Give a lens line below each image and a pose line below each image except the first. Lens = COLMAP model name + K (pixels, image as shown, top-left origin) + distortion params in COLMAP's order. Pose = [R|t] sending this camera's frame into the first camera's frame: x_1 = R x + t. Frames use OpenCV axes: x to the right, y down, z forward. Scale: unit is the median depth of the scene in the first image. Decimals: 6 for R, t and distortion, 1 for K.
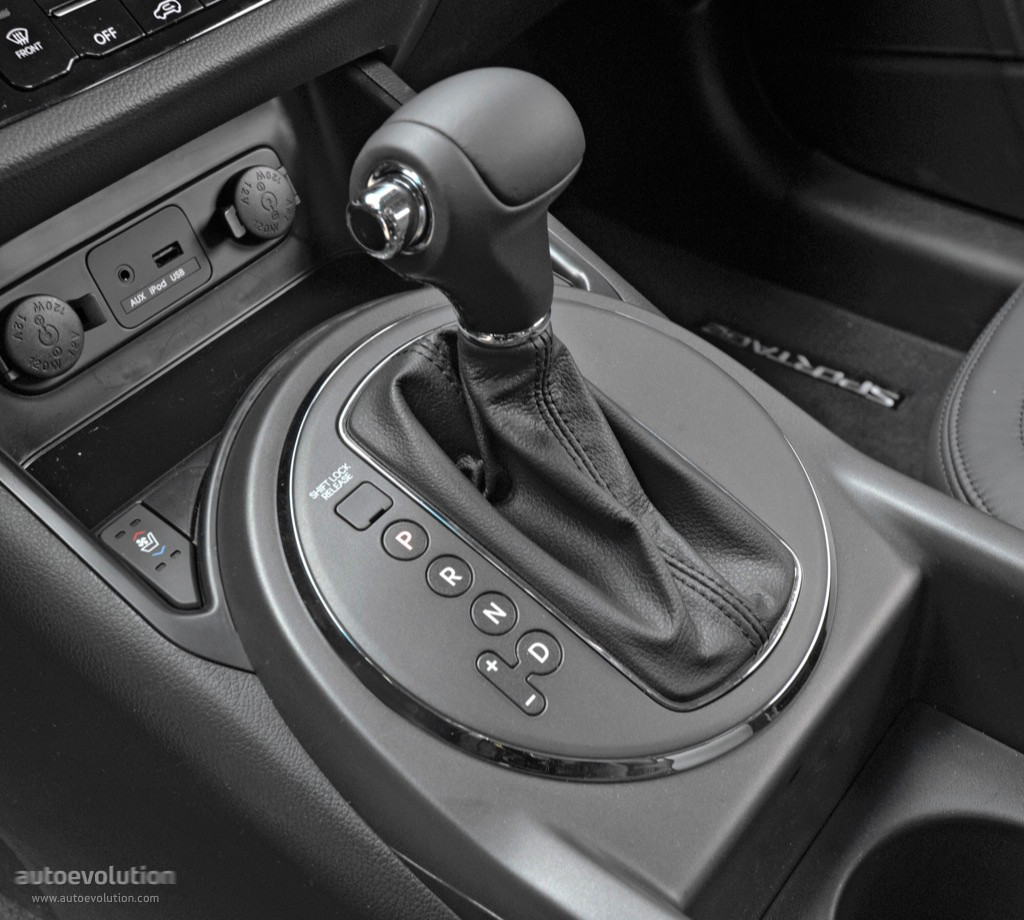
lens RADIAL K [[1376.9, 0, 531.9], [0, 1376.9, 433.8], [0, 0, 1]] dist [0.047087, 0.000000]
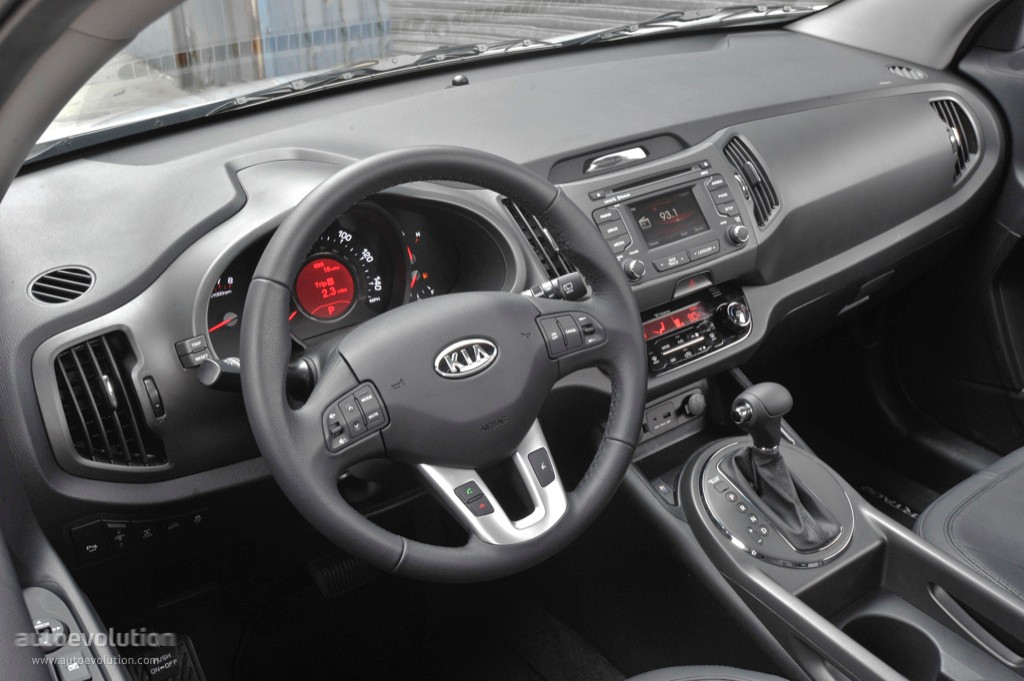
lens RADIAL K [[965.4, 0, 514.8], [0, 965.4, 340.2], [0, 0, 1]] dist [0.049082, 0.000000]
pose [[0.948841, 0.126862, -0.289148, 0.057751], [-0.188854, 0.961899, -0.197698, 0.293481], [0.253051, 0.242191, 0.936648, -1.724408]]
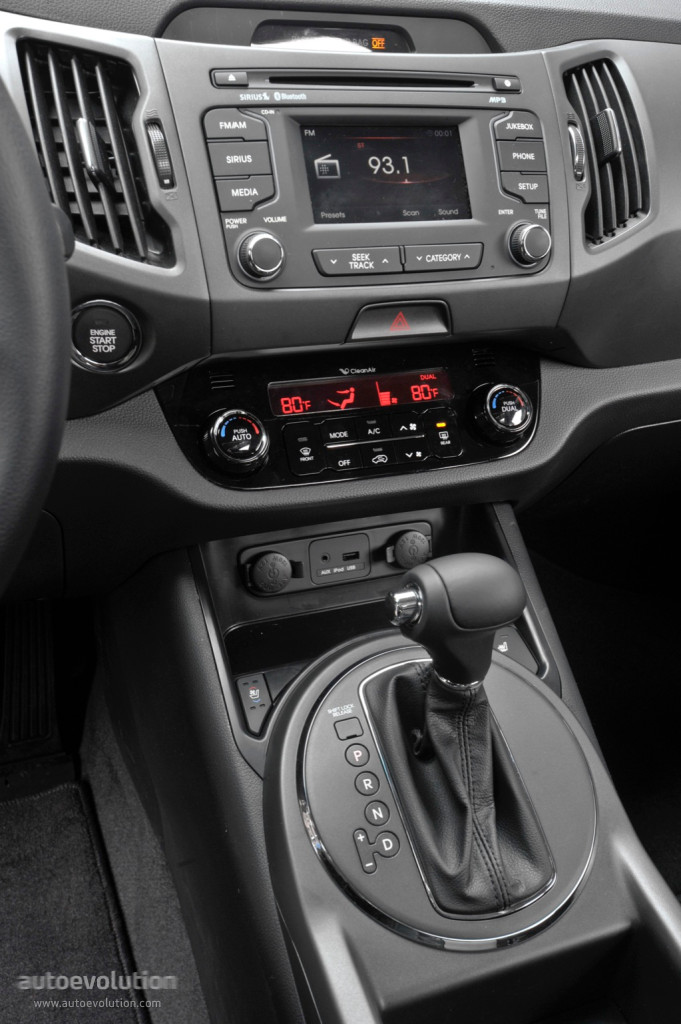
lens RADIAL K [[965.4, 0, 337.7], [0, 965.4, 519.5], [0, 0, 1]] dist [0.049082, 0.000000]
pose [[0.839635, 0.393047, -0.374870, 0.253755], [-0.434882, 0.899973, -0.030438, -0.160528], [0.325410, 0.188581, 0.926577, -0.315501]]
